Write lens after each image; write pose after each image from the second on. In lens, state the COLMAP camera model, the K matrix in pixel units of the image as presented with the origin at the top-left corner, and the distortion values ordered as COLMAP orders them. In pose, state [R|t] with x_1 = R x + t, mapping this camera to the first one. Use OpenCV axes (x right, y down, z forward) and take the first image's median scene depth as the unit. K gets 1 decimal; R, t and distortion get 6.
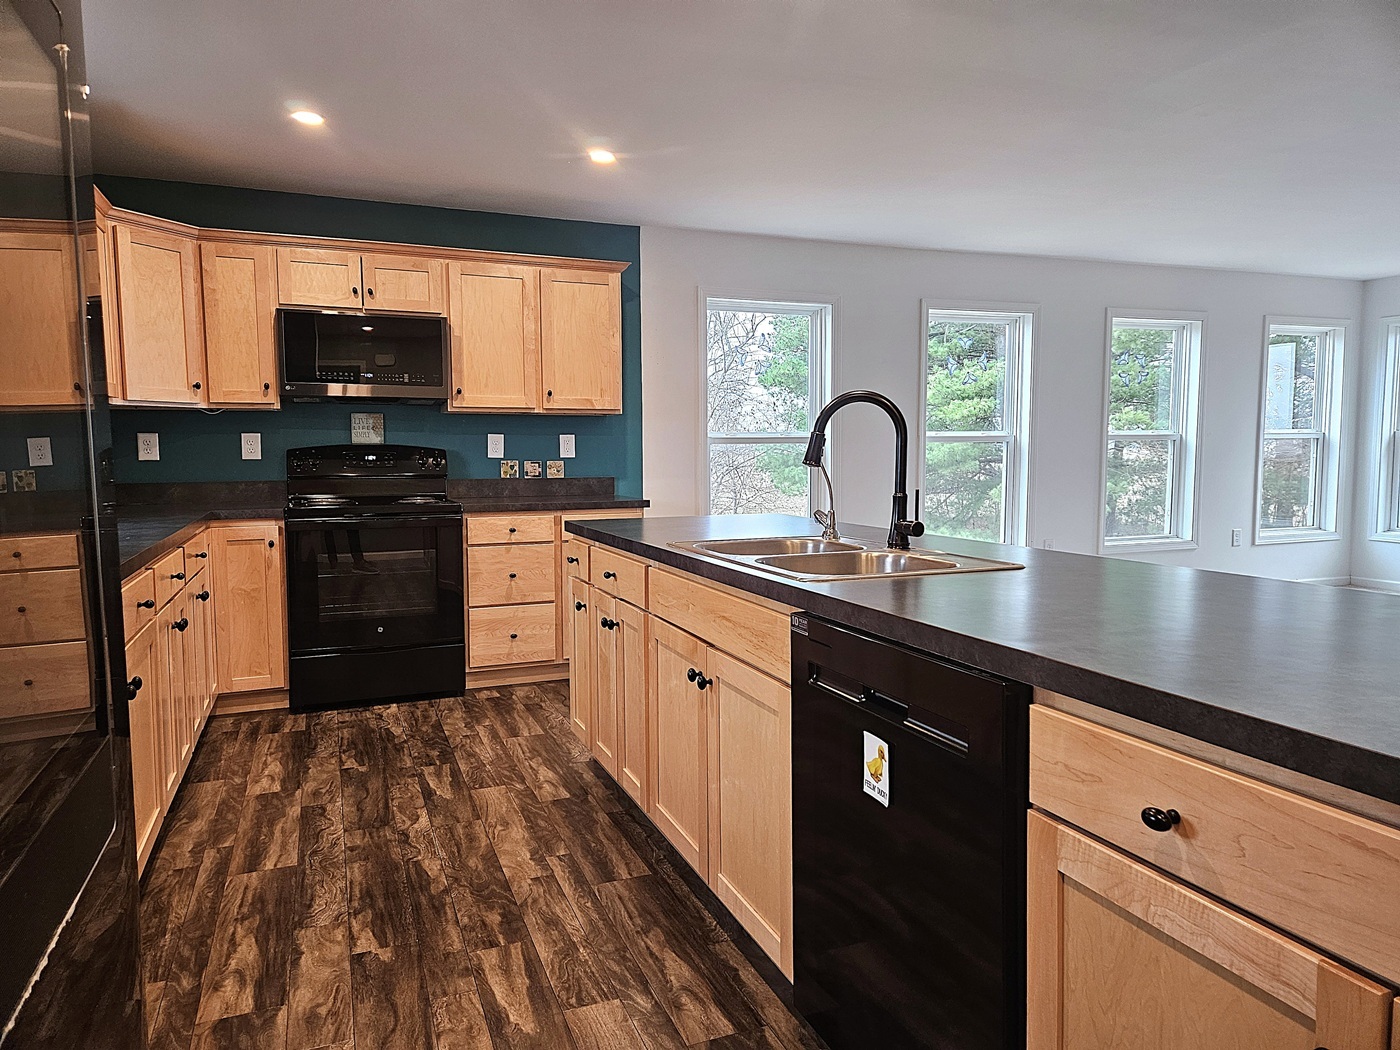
lens RADIAL K [[933.2, 0, 693.0], [0, 933.2, 523.0], [0, 0, 1]] dist [0.097722, -0.082199]
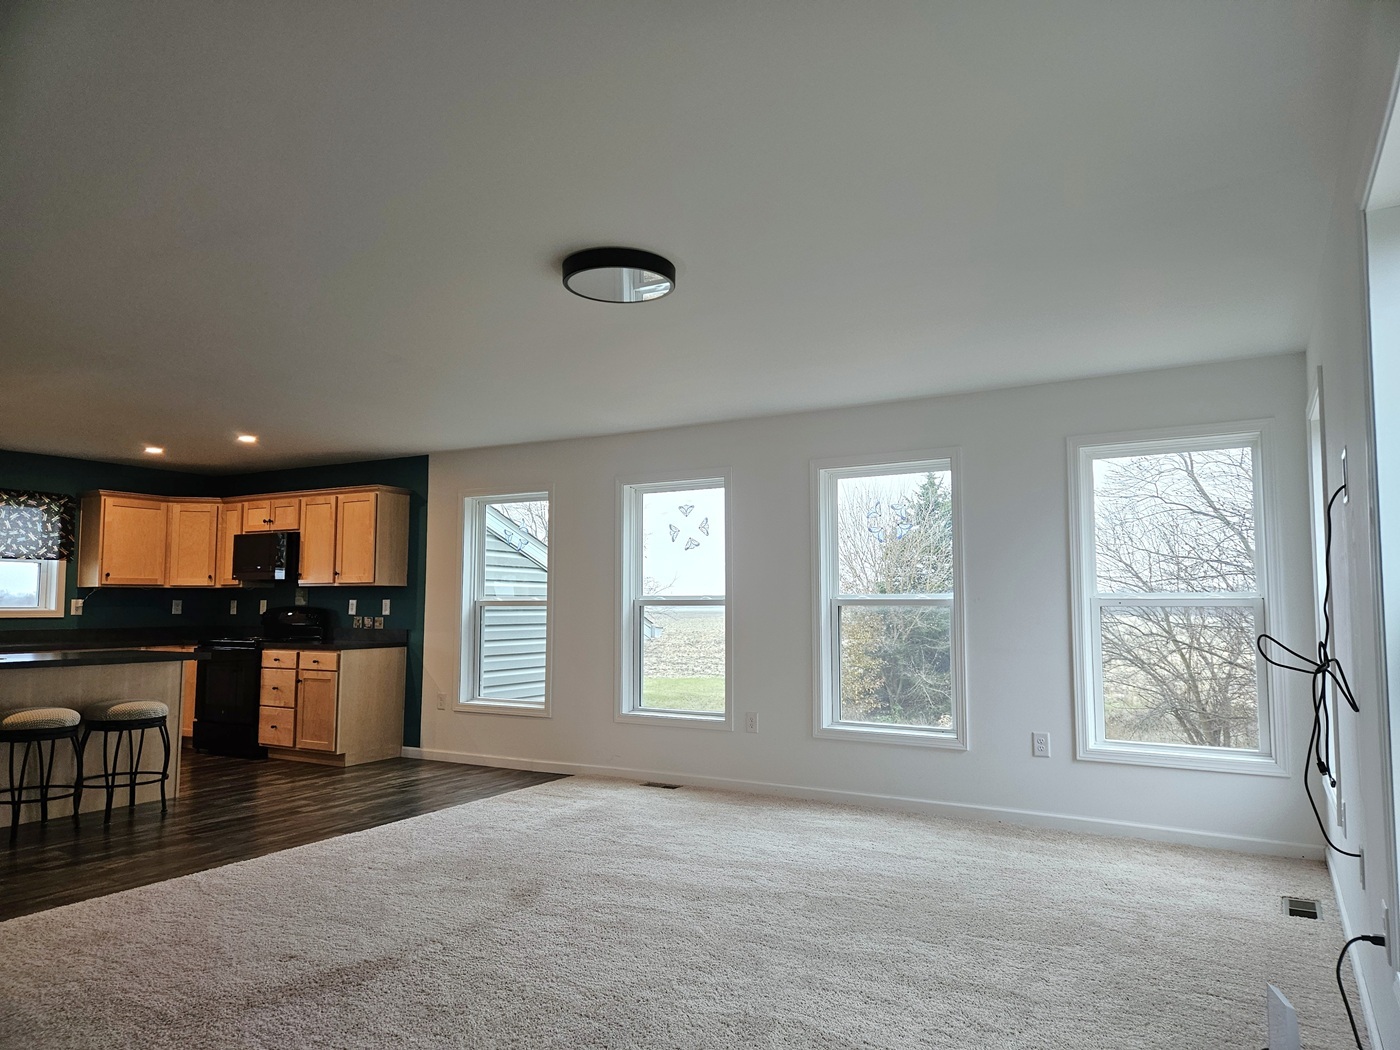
lens RADIAL K [[933.2, 0, 693.0], [0, 933.2, 523.0], [0, 0, 1]] dist [0.097722, -0.082199]
pose [[0.619385, -0.062386, -0.782605, 1.568188], [-0.067607, 0.988896, -0.132338, -0.058561], [0.782171, 0.134878, 0.608290, 0.544253]]
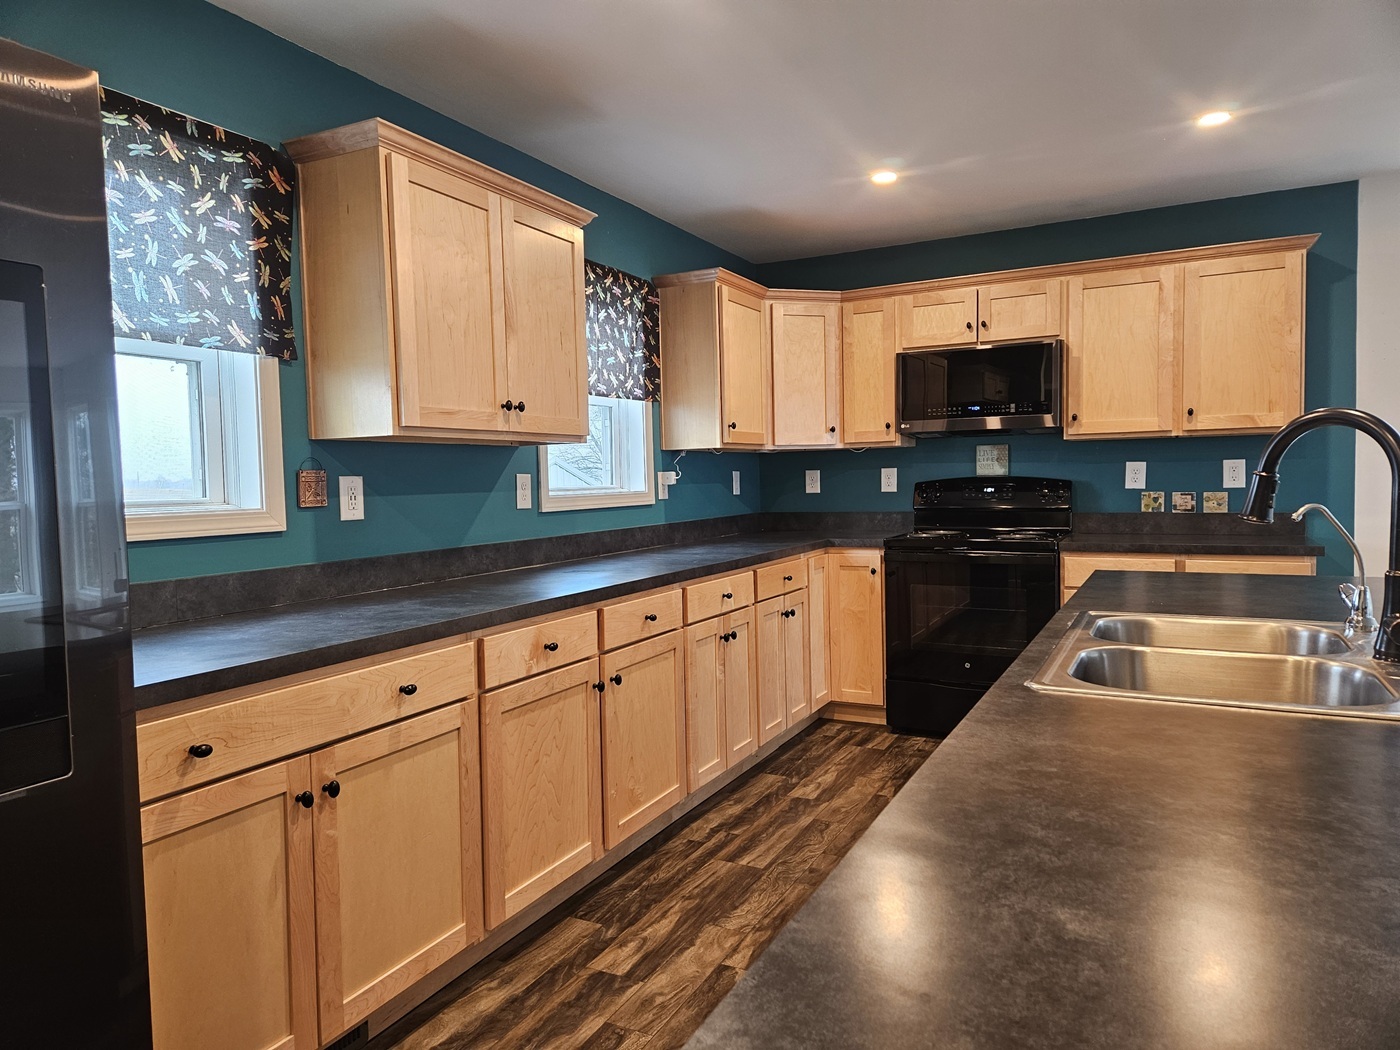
lens RADIAL K [[933.2, 0, 693.0], [0, 933.2, 523.0], [0, 0, 1]] dist [0.097722, -0.082199]
pose [[0.657215, 0.030169, -0.753099, 0.213493], [-0.042792, 0.999080, 0.002679, -0.025804], [0.752488, 0.030466, 0.657901, 0.127069]]
